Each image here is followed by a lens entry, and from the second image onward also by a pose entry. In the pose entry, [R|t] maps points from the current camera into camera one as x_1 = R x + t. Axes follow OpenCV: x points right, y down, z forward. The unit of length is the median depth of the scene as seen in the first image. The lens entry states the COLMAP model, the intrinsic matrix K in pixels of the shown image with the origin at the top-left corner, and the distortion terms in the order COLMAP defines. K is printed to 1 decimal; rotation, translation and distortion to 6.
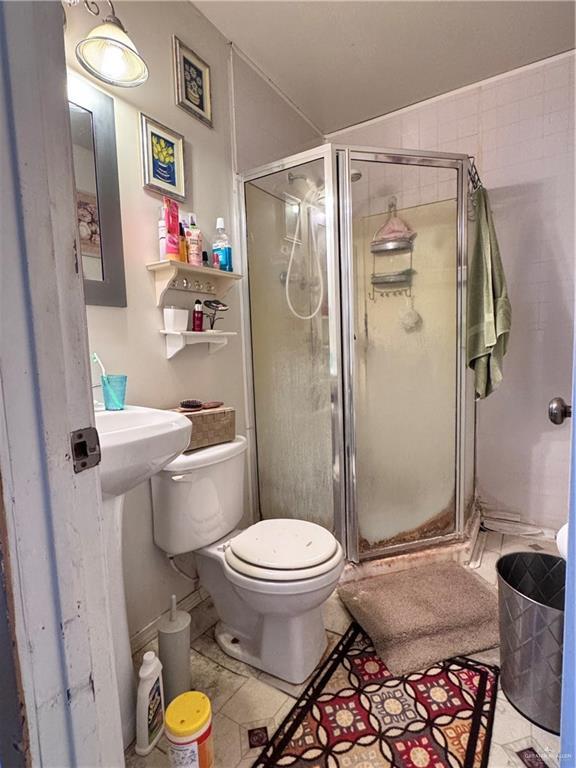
lens RADIAL K [[390.6, 0, 288.0], [0, 390.6, 384.0], [0, 0, 1]] dist [-0.003645, 0.000113]
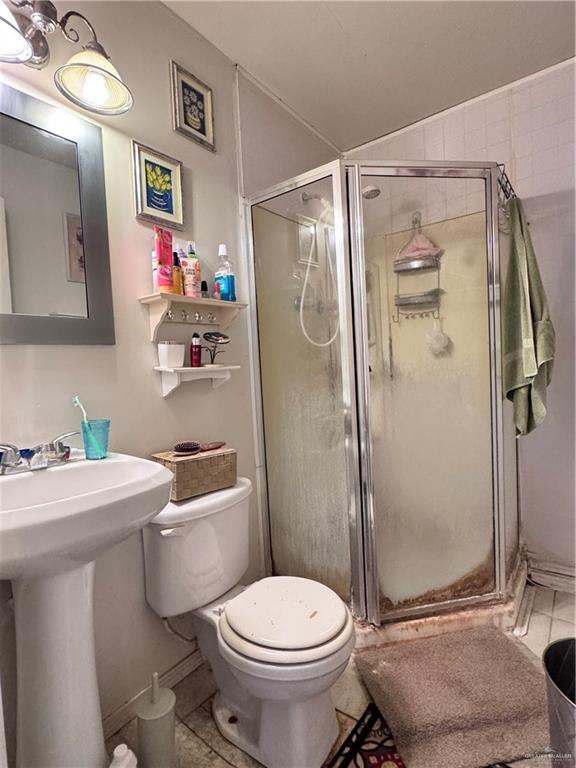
lens RADIAL K [[390.6, 0, 288.0], [0, 390.6, 384.0], [0, 0, 1]] dist [-0.003645, 0.000113]
pose [[0.995483, -0.010630, -0.094339, 0.069227], [0.006601, 0.999057, -0.042923, -0.049955], [0.094707, 0.042106, 0.994614, 0.096556]]
